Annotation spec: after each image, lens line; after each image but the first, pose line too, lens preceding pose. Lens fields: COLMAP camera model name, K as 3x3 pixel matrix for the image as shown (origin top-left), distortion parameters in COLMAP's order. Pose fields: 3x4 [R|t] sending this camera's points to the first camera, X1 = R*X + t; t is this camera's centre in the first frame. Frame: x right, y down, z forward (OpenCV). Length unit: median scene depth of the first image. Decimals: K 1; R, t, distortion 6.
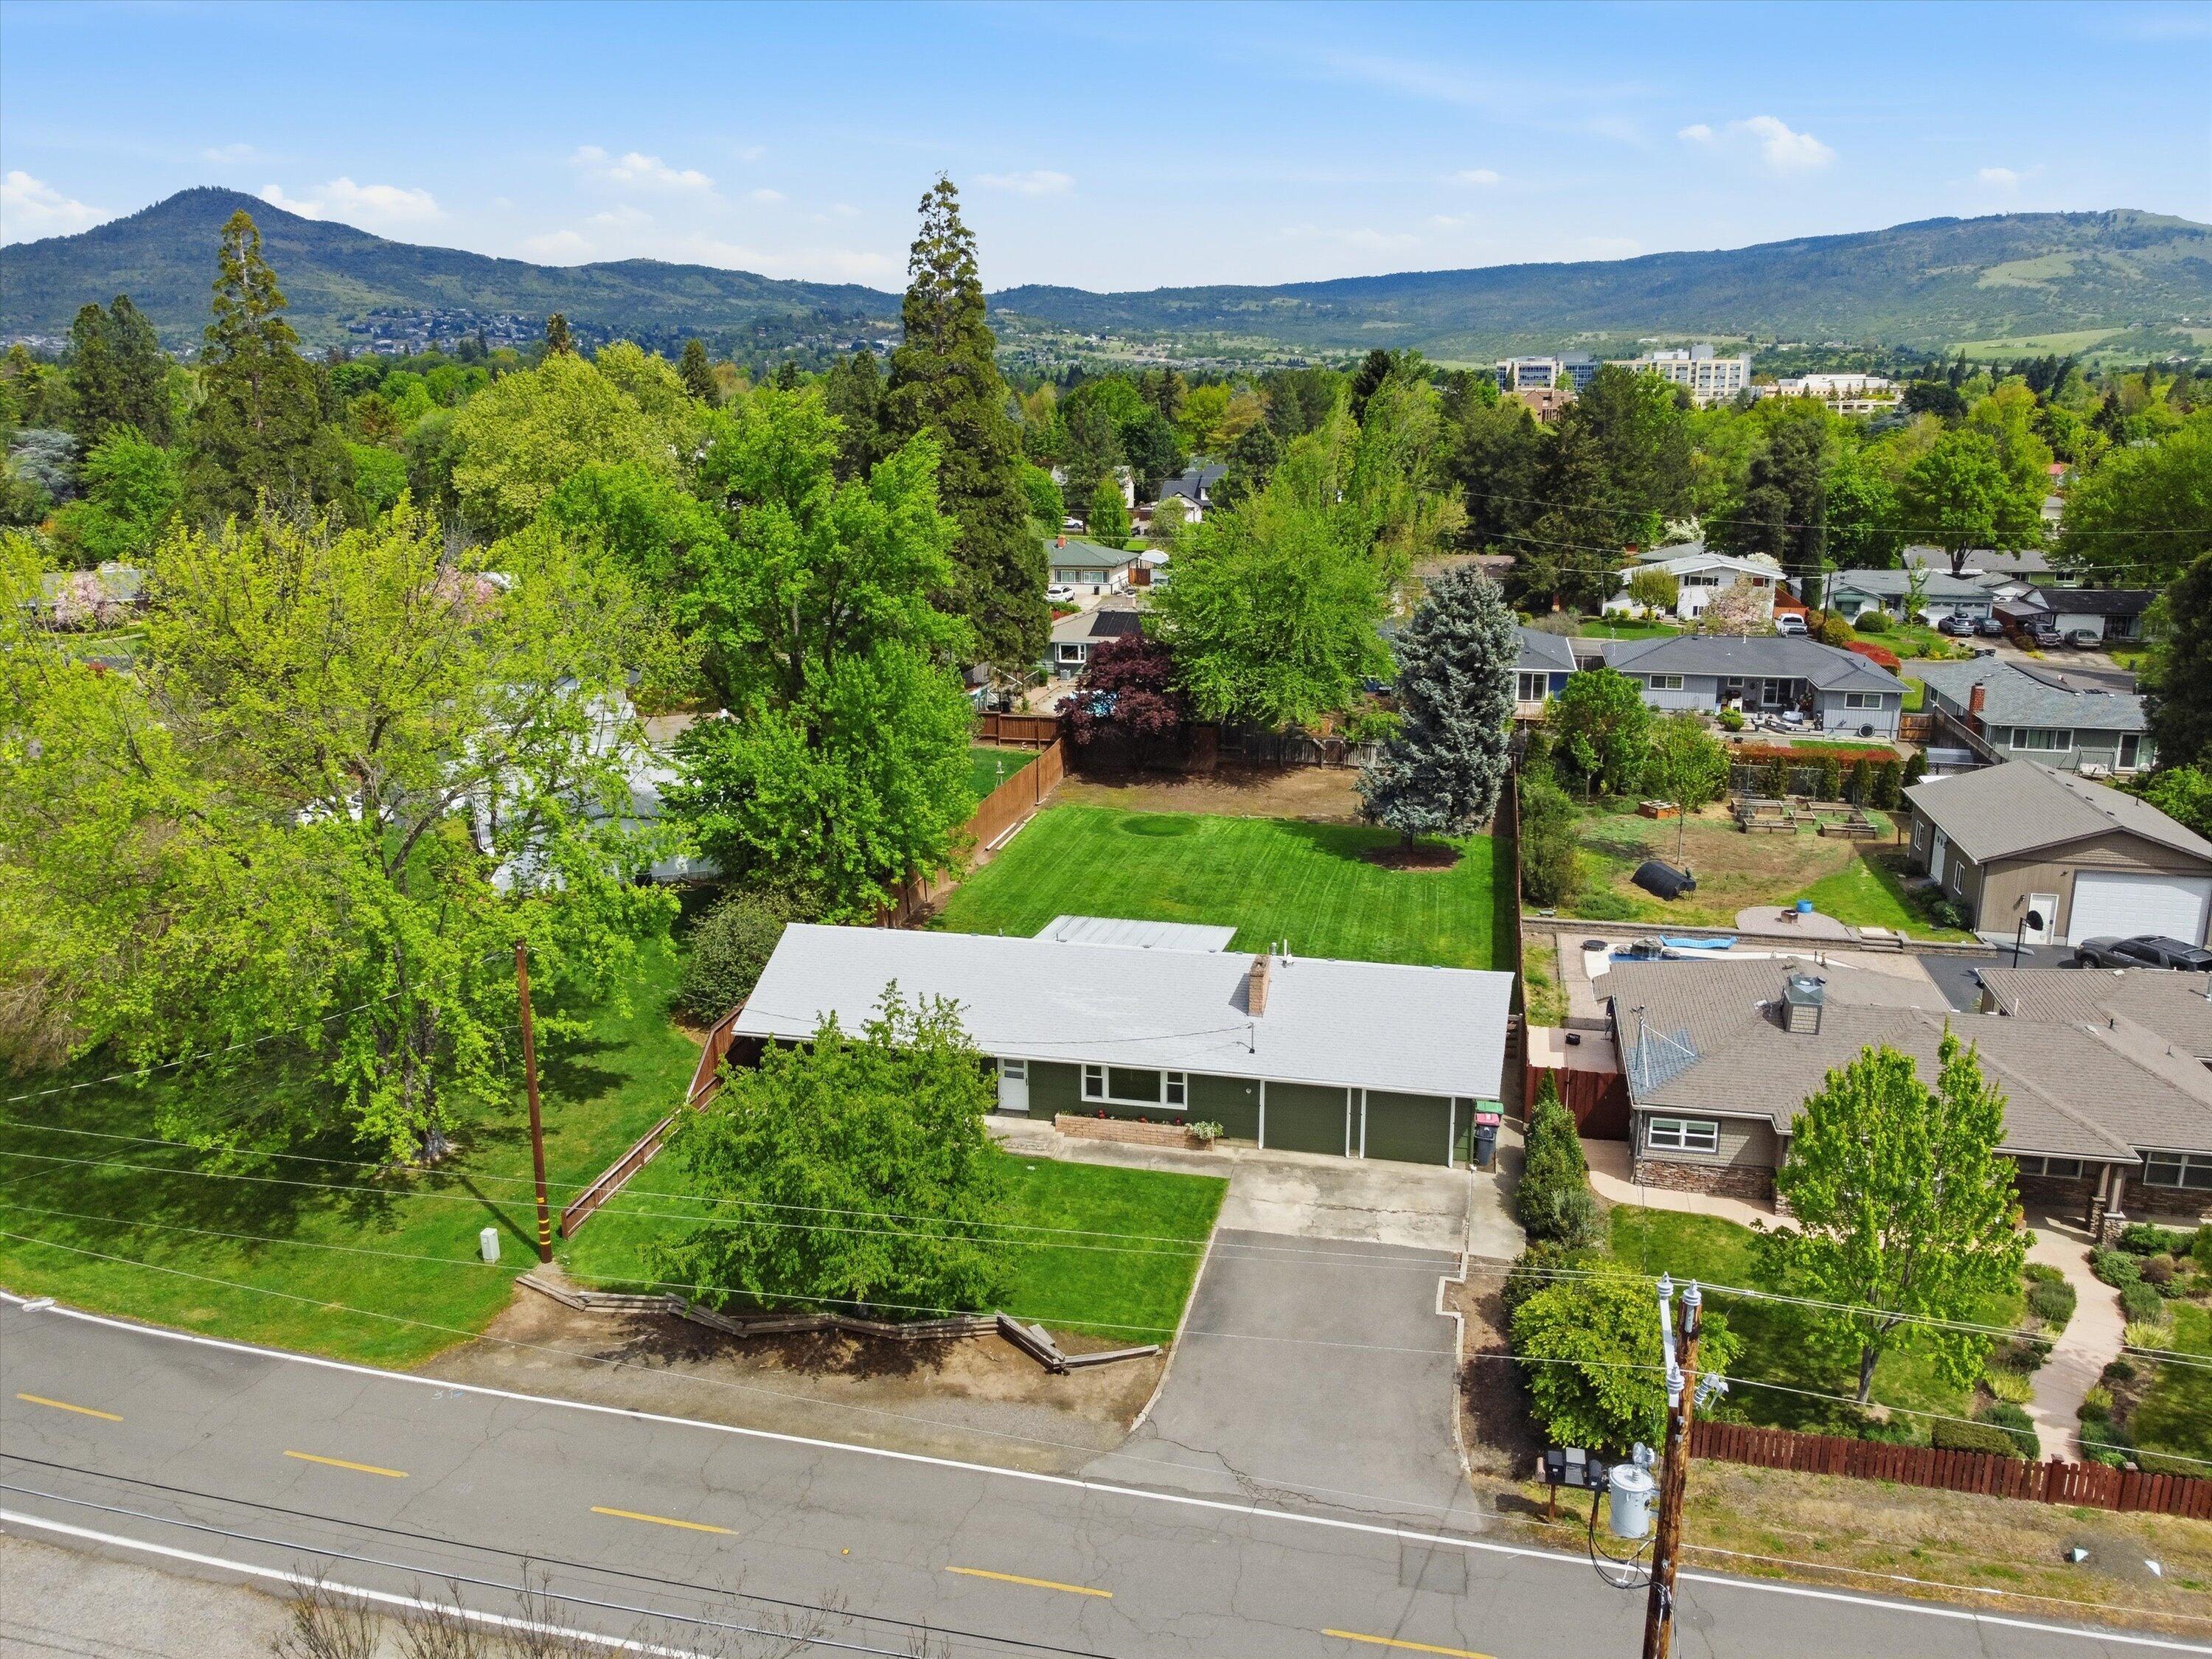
lens RADIAL K [[1660.8, 0, 1106.0], [0, 1660.8, 829.5], [0, 0, 1]] dist [-0.028254, -0.003965]
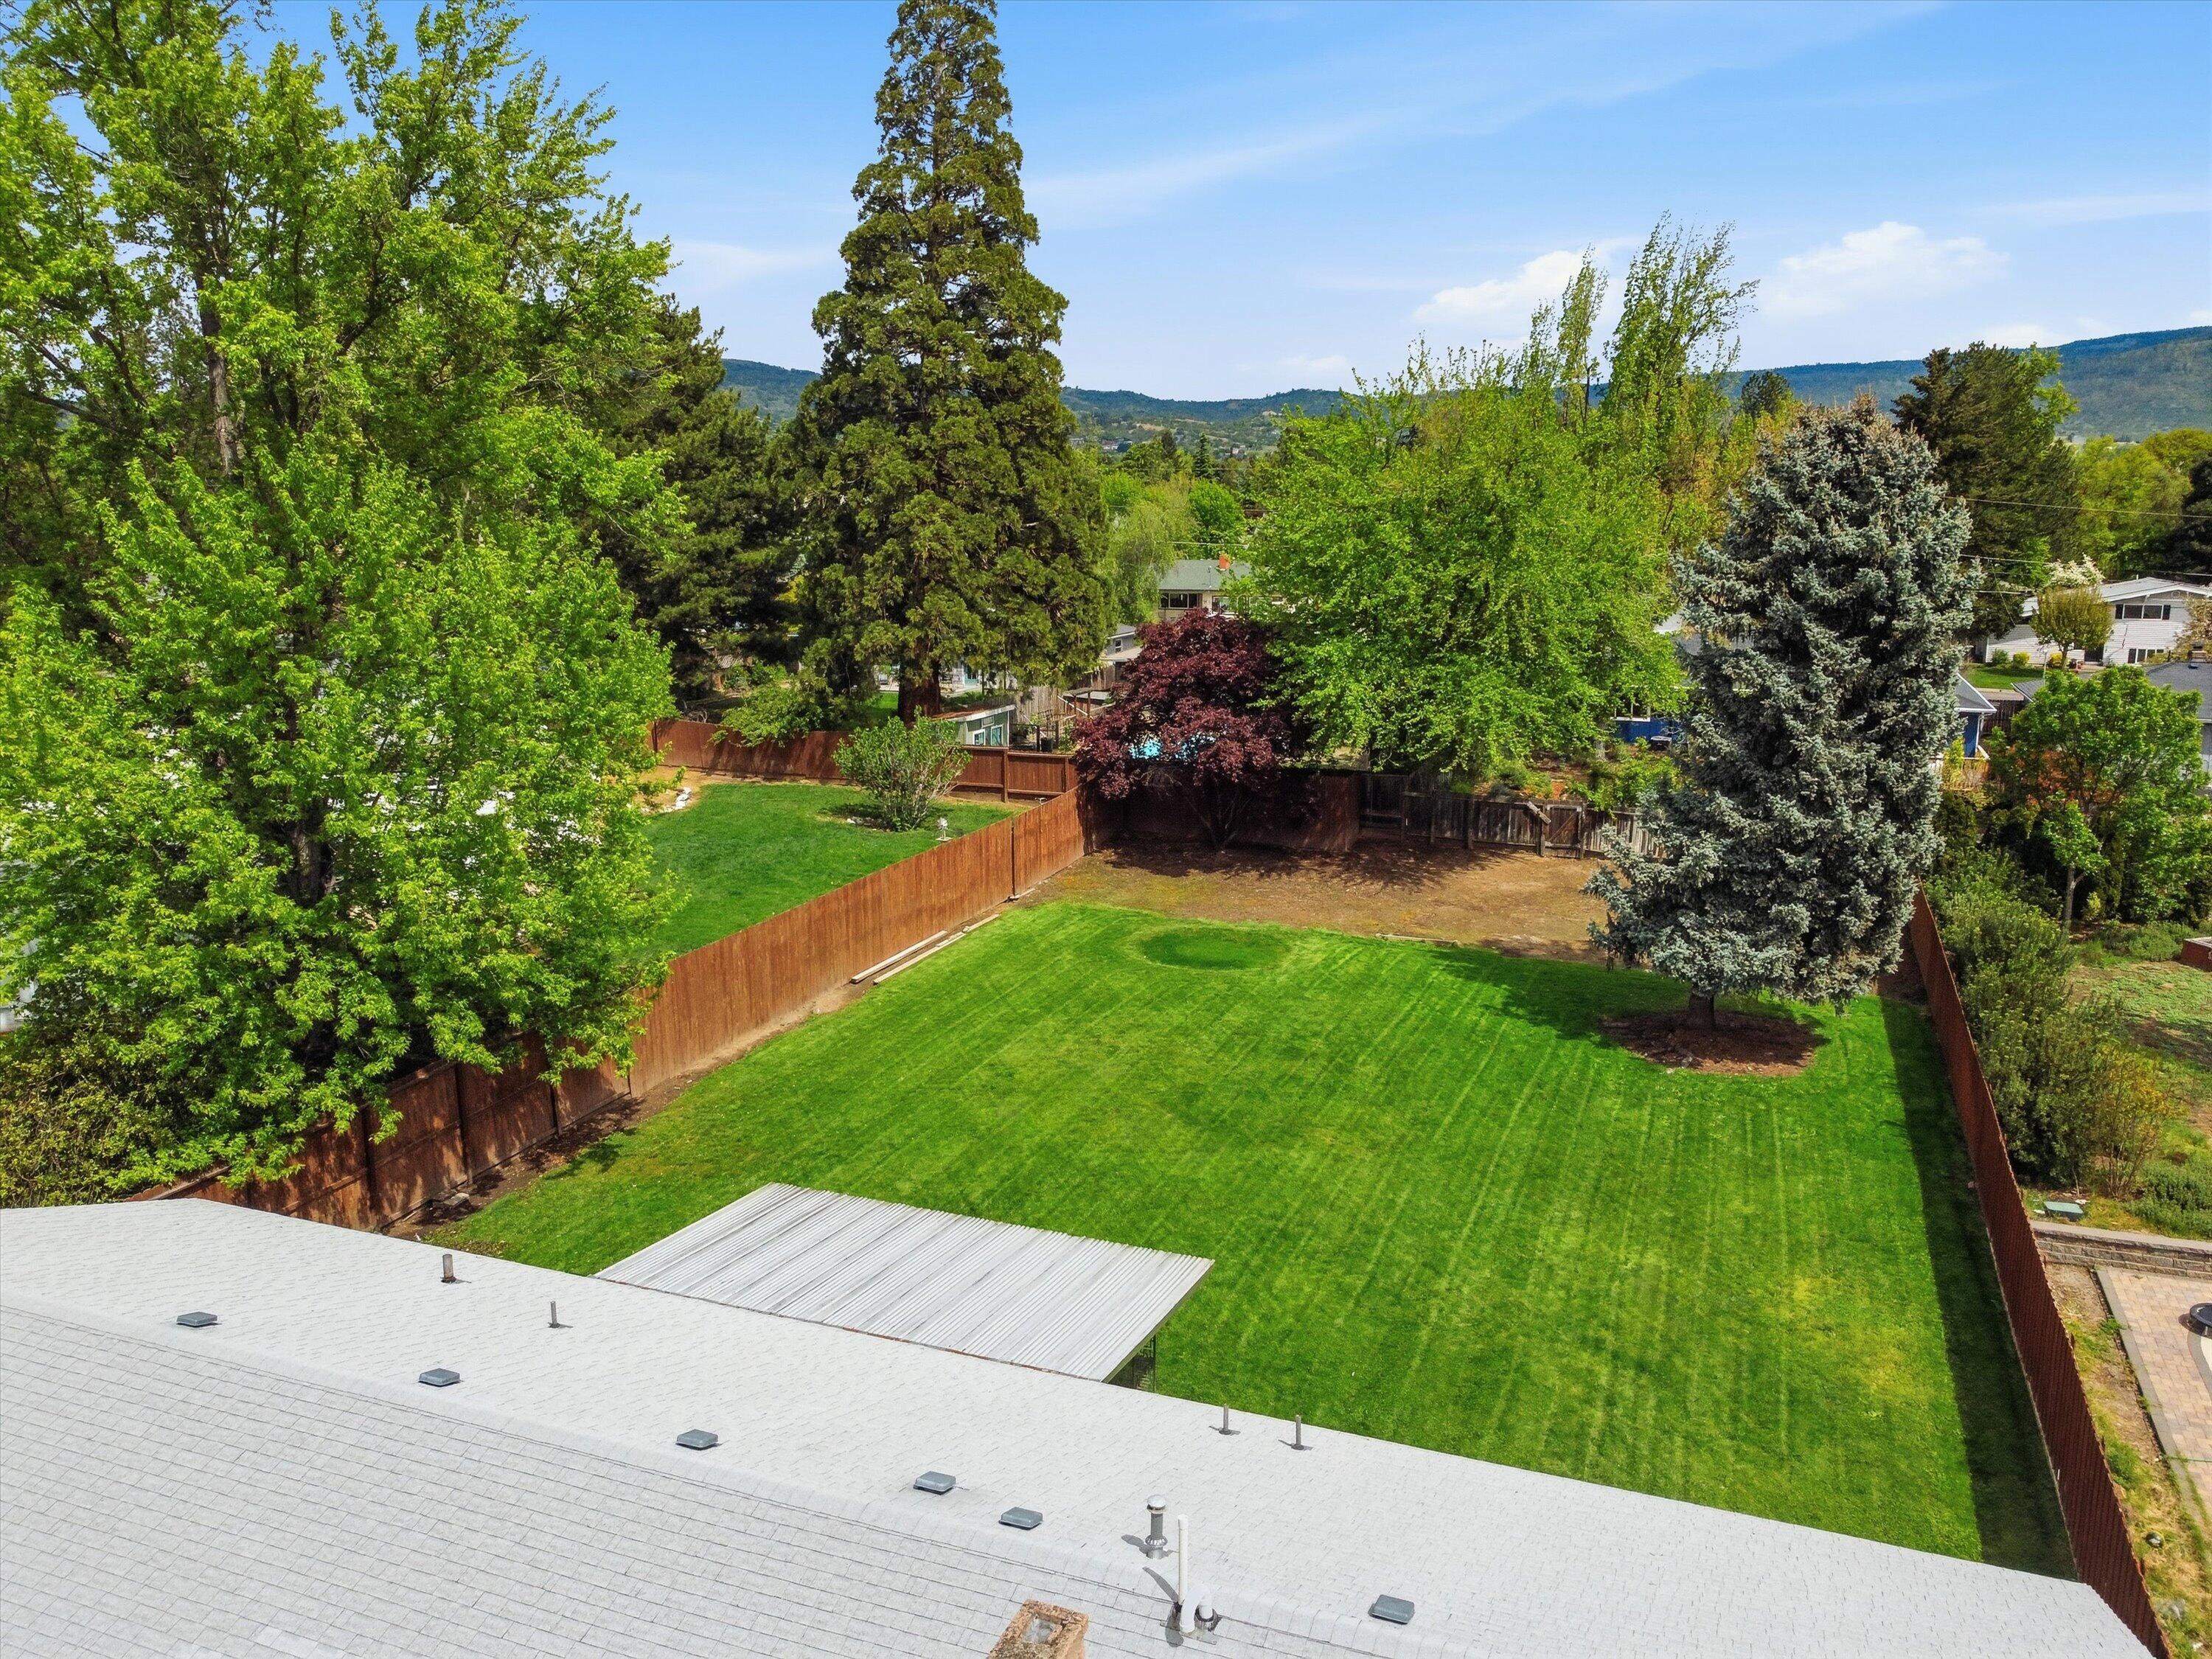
lens RADIAL K [[1660.8, 0, 1106.0], [0, 1660.8, 829.5], [0, 0, 1]] dist [-0.028254, -0.003965]
pose [[0.987459, 0.031092, -0.154785, 0.085259], [-0.040540, 0.997478, -0.058262, -0.008200], [0.152583, 0.063806, 0.986229, 0.508683]]
